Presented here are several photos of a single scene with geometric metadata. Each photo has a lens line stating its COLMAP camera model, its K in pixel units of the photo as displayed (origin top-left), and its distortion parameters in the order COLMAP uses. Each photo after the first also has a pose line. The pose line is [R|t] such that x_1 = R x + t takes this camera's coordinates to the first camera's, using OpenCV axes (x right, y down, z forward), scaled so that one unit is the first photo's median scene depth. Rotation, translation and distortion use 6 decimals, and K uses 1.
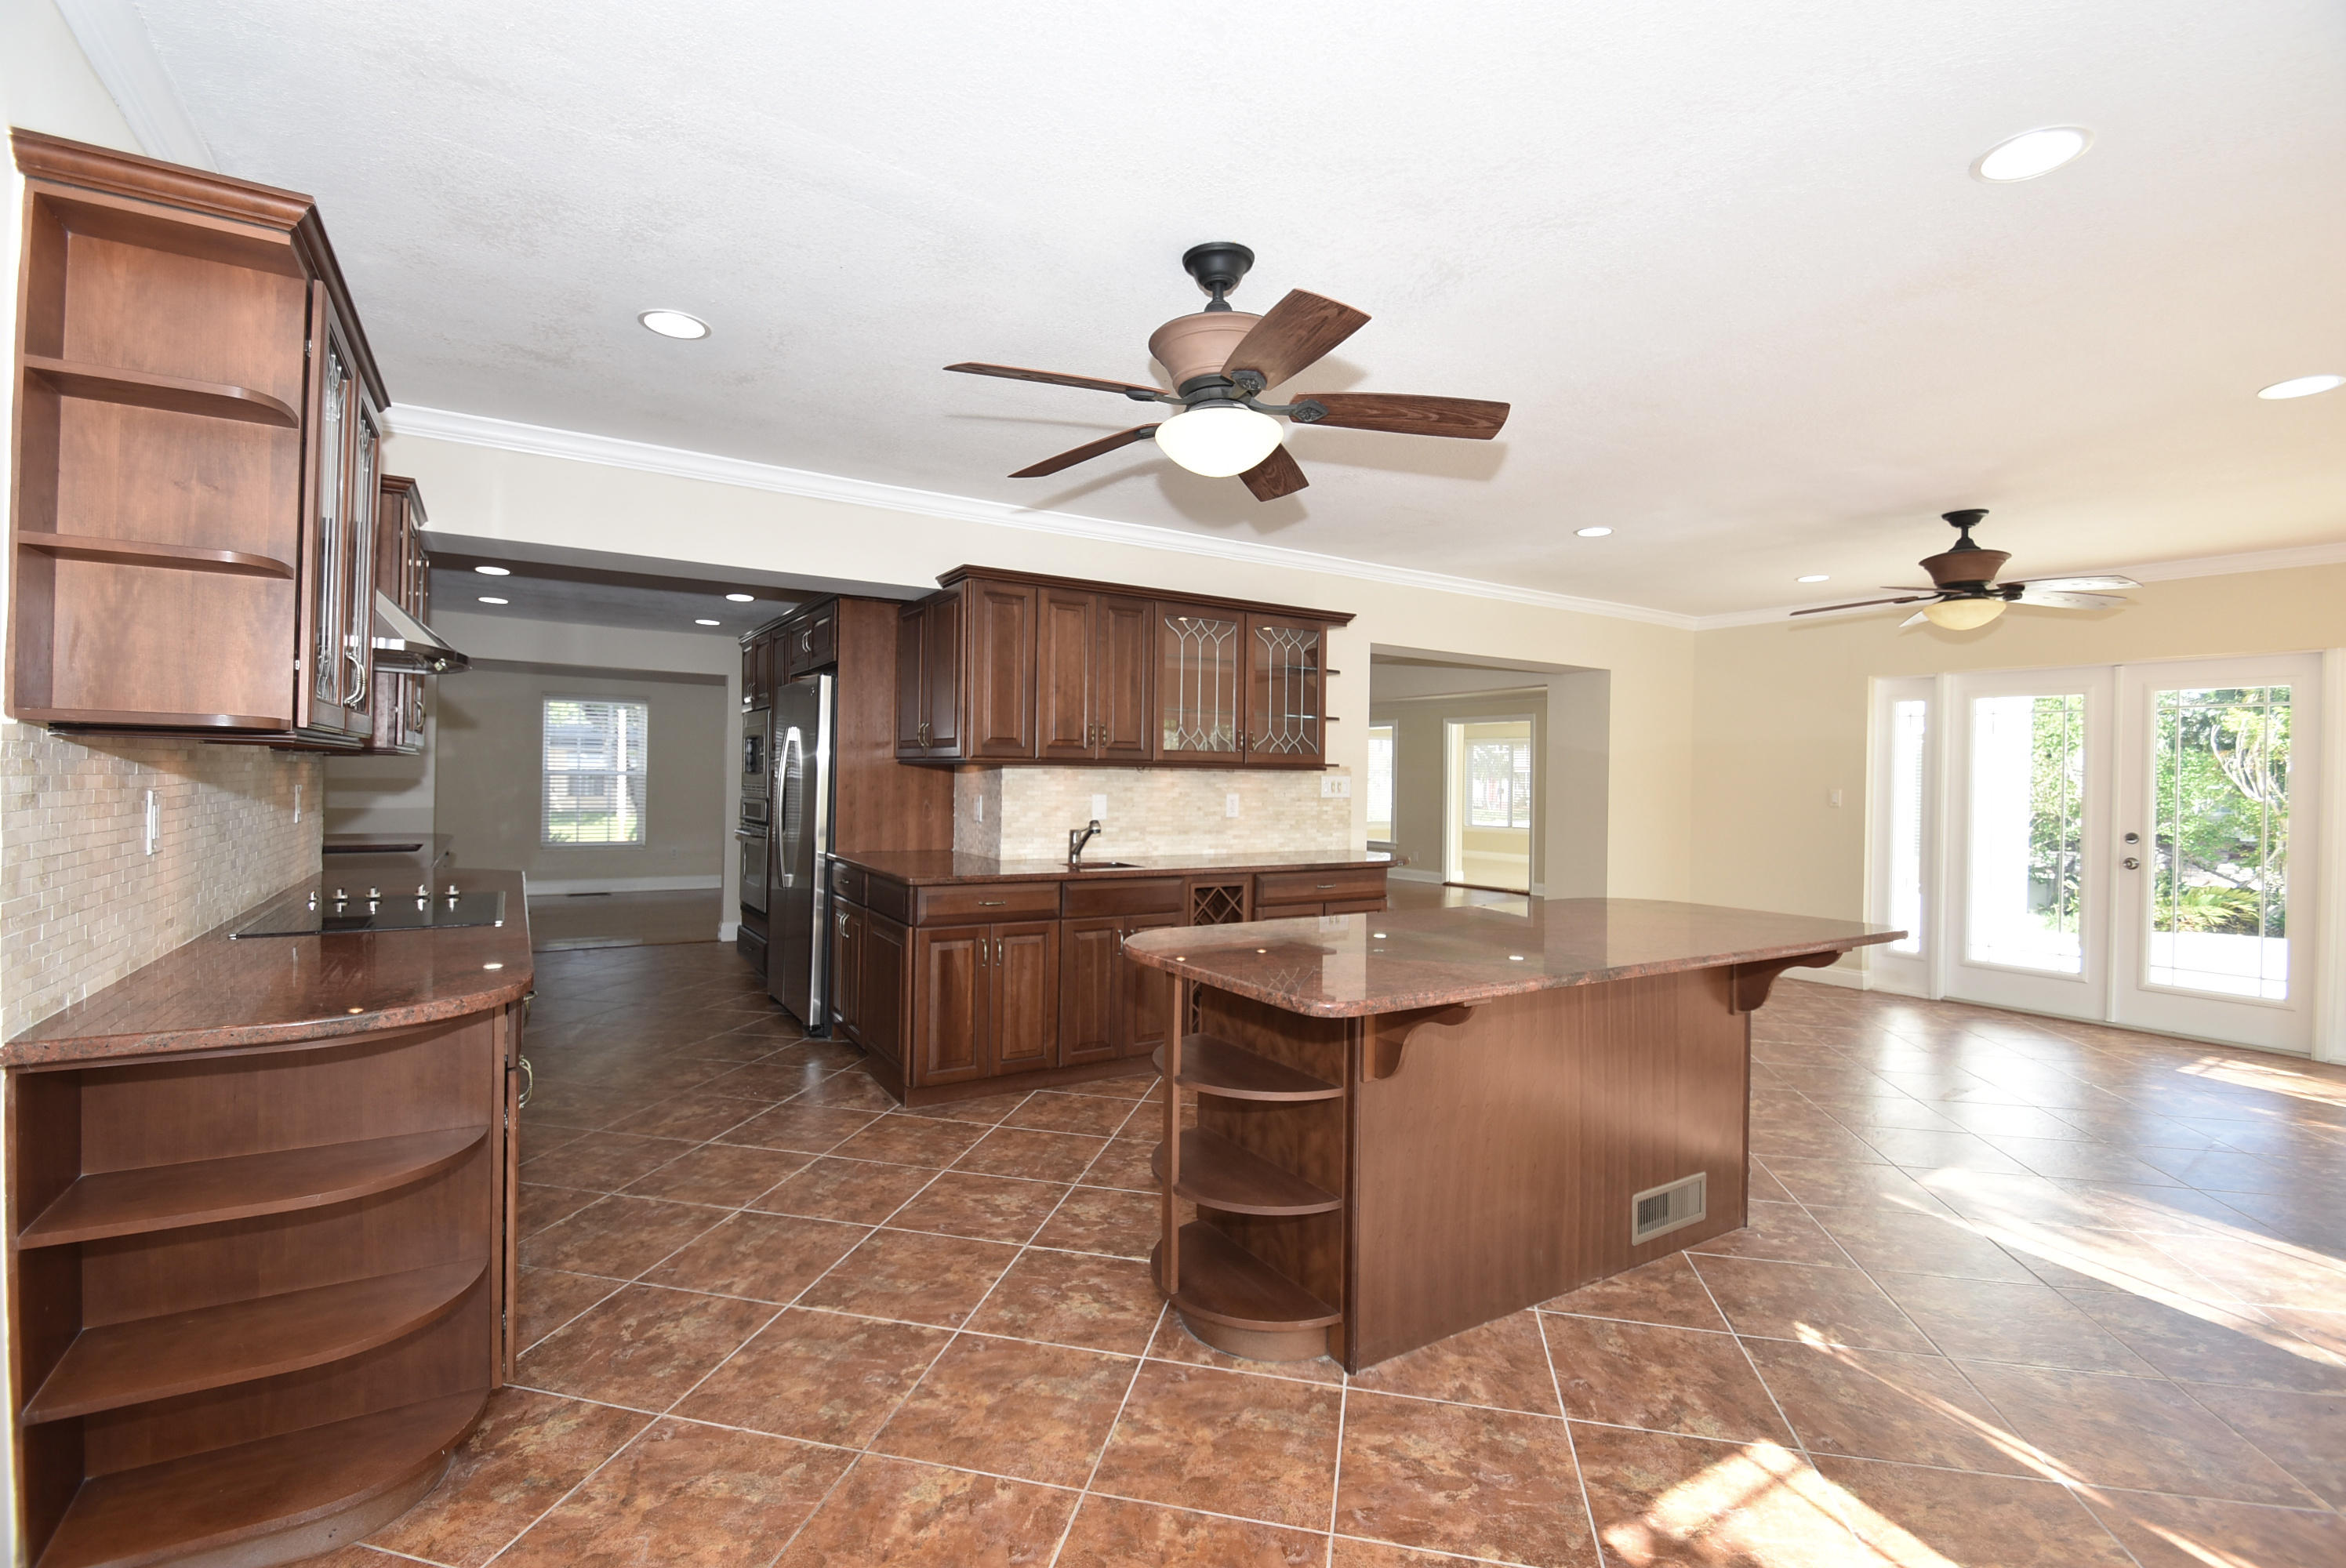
lens RADIAL K [[1031.2, 0, 1159.1], [0, 1031.2, 778.5], [0, 0, 1]] dist [0.010176, -0.015698]
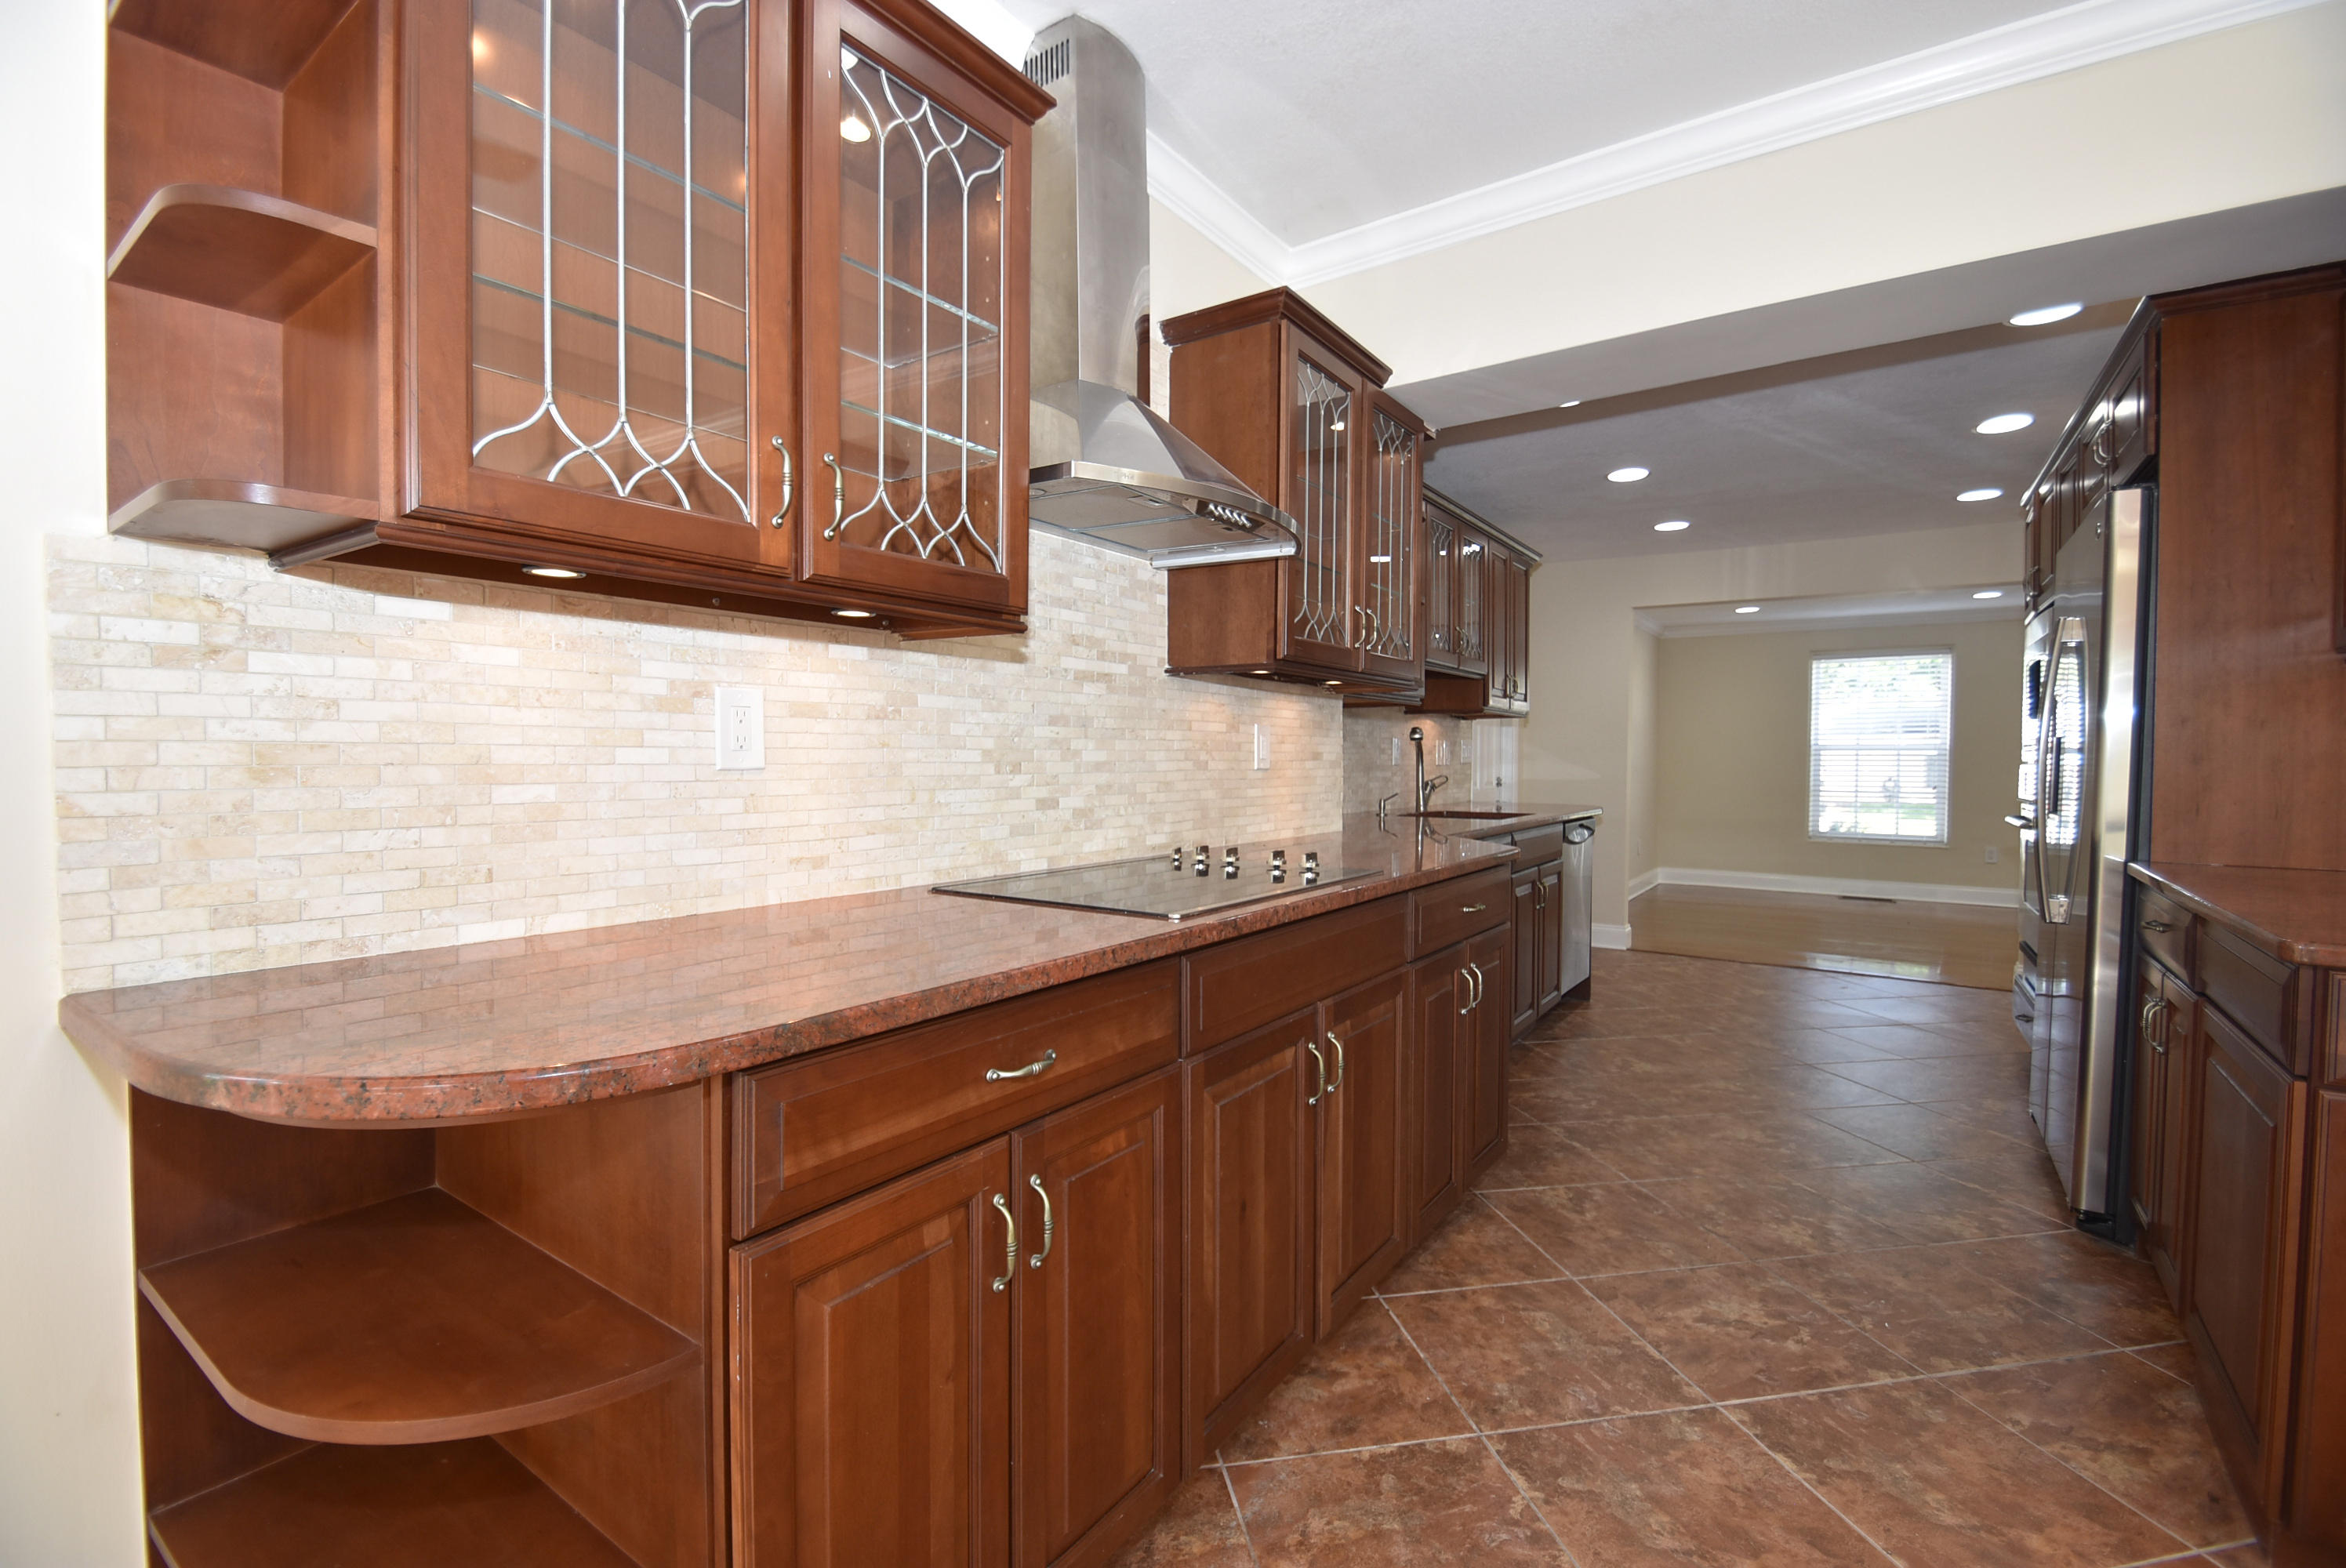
lens RADIAL K [[1031.2, 0, 1159.1], [0, 1031.2, 778.5], [0, 0, 1]] dist [0.010176, -0.015698]
pose [[0.387560, 0.006690, -0.921820, -0.061459], [-0.000418, 0.999975, 0.007081, 0.032341], [0.921844, -0.002359, 0.387553, 0.426315]]
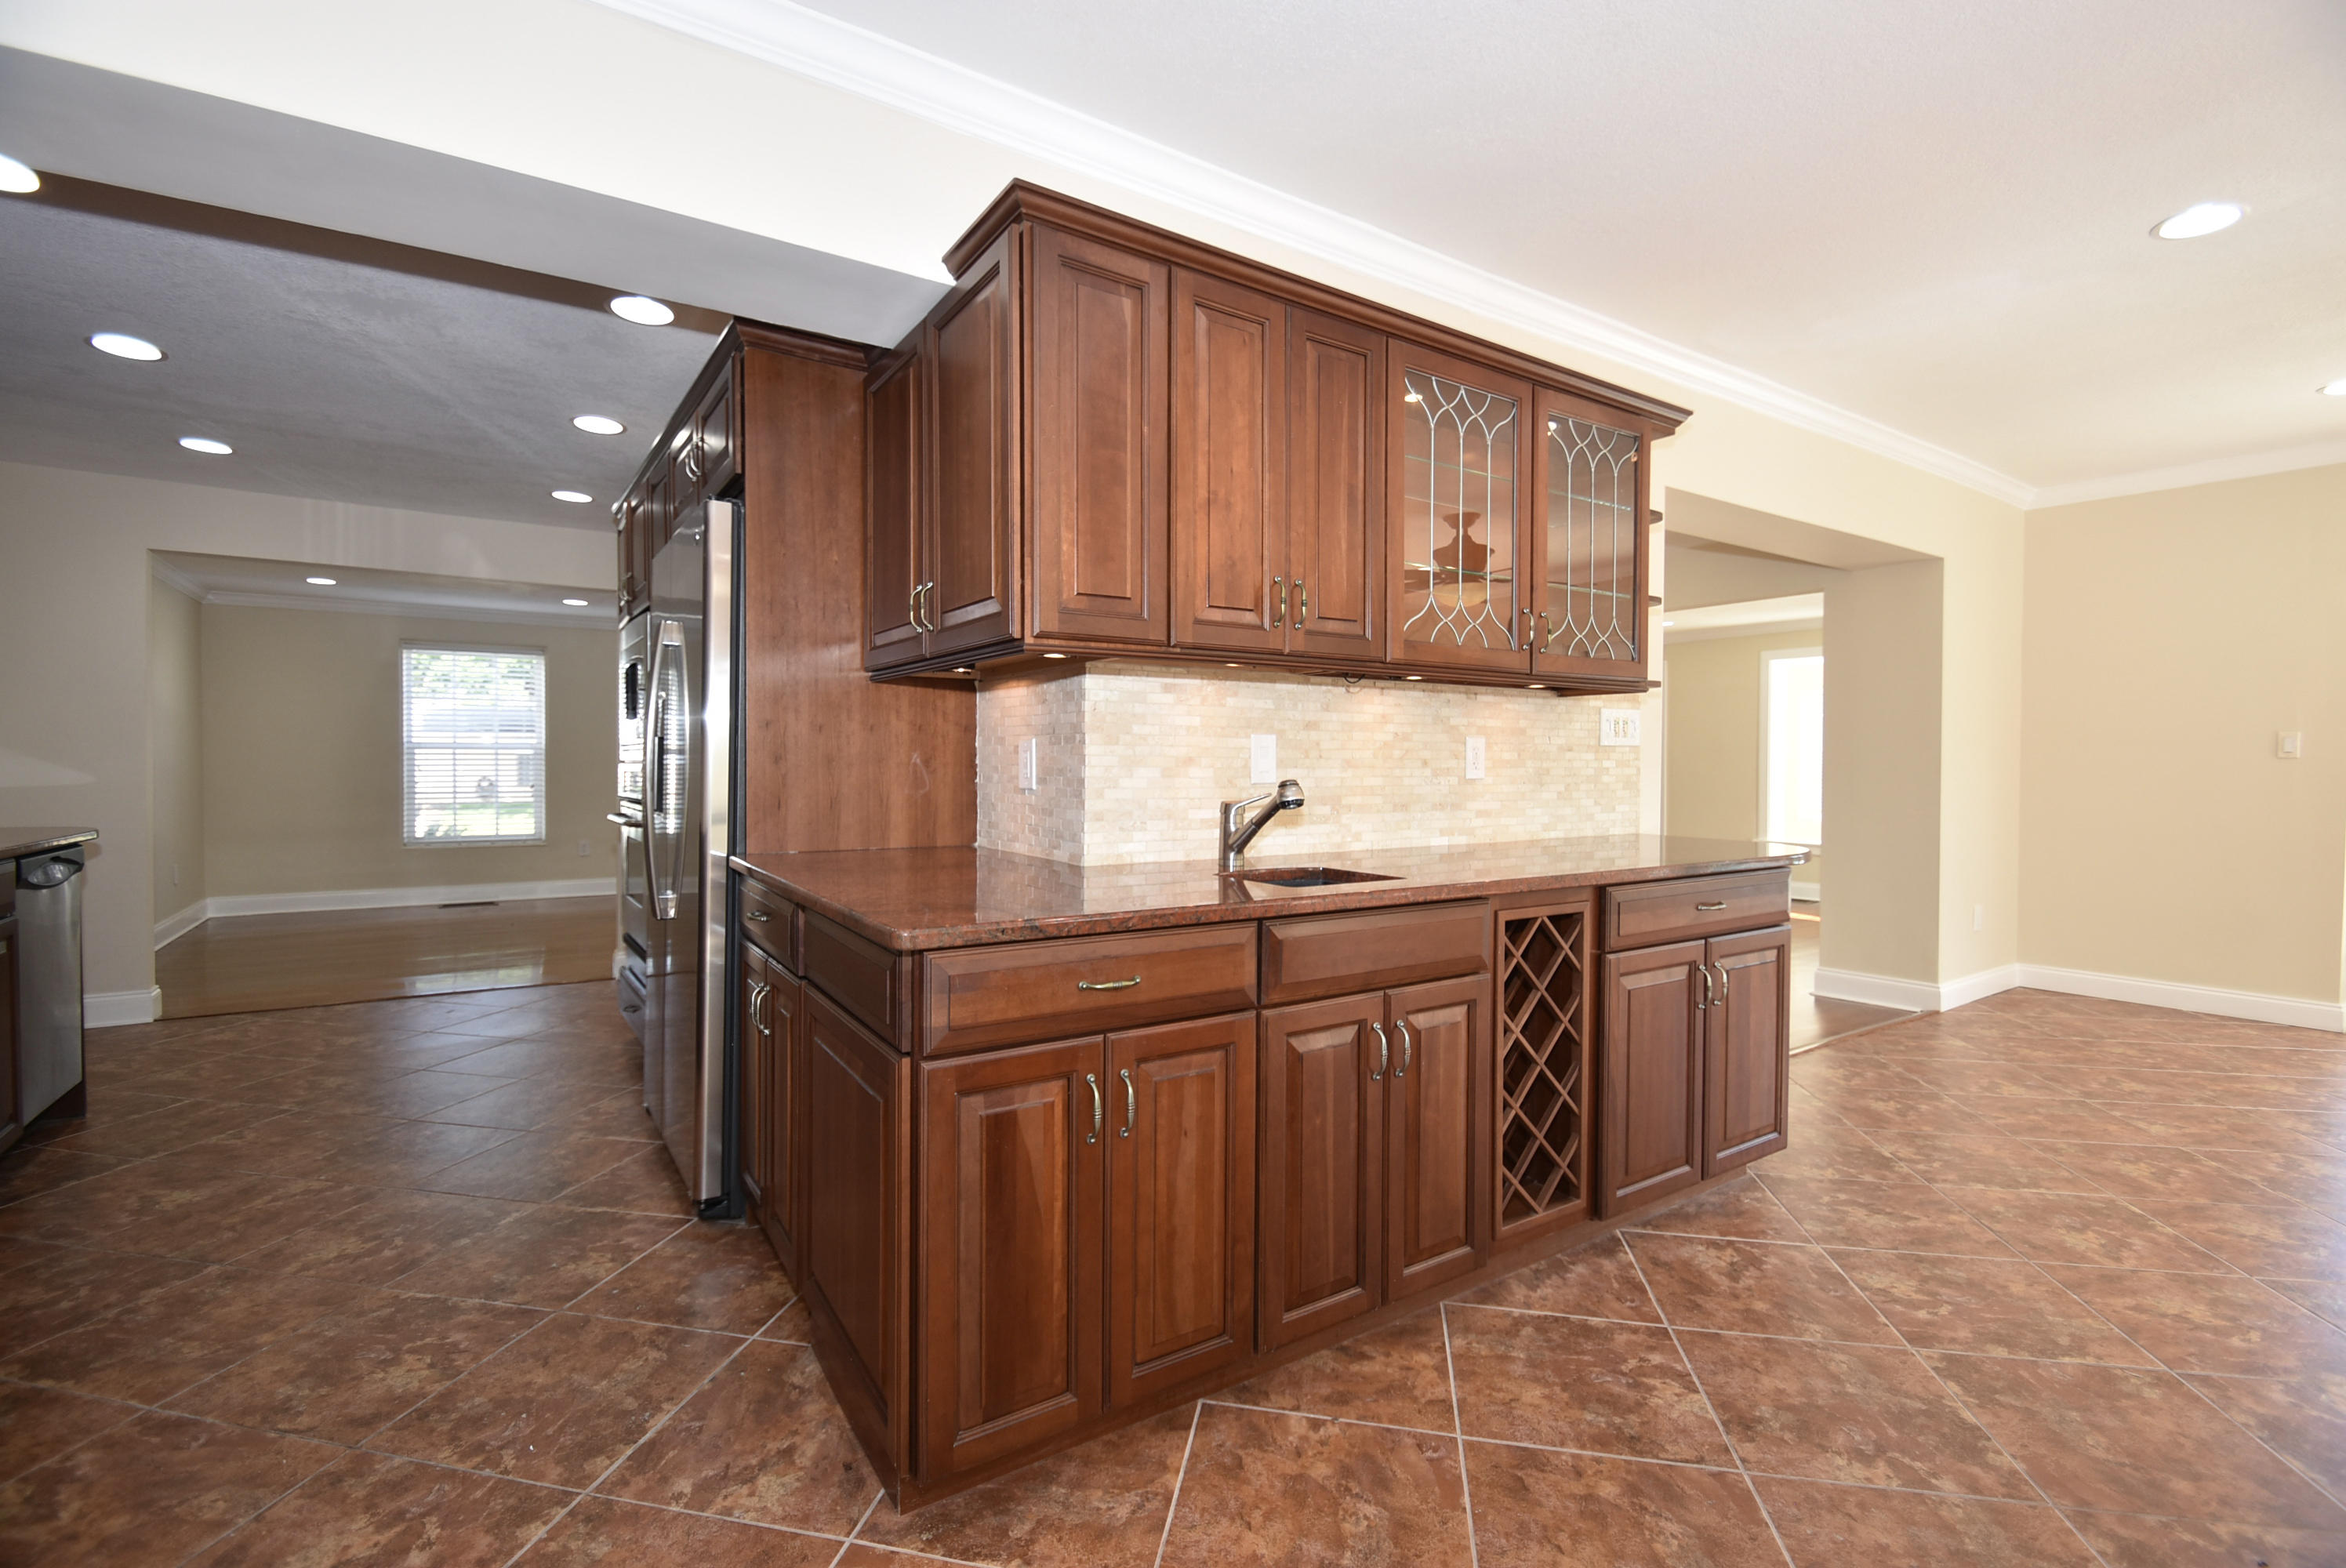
lens RADIAL K [[1031.2, 0, 1159.1], [0, 1031.2, 778.5], [0, 0, 1]] dist [0.010176, -0.015698]
pose [[0.999672, -0.012710, 0.022221, -0.130279], [0.012363, 0.999800, 0.015706, 0.030718], [-0.022416, -0.015426, 0.999630, 0.521175]]
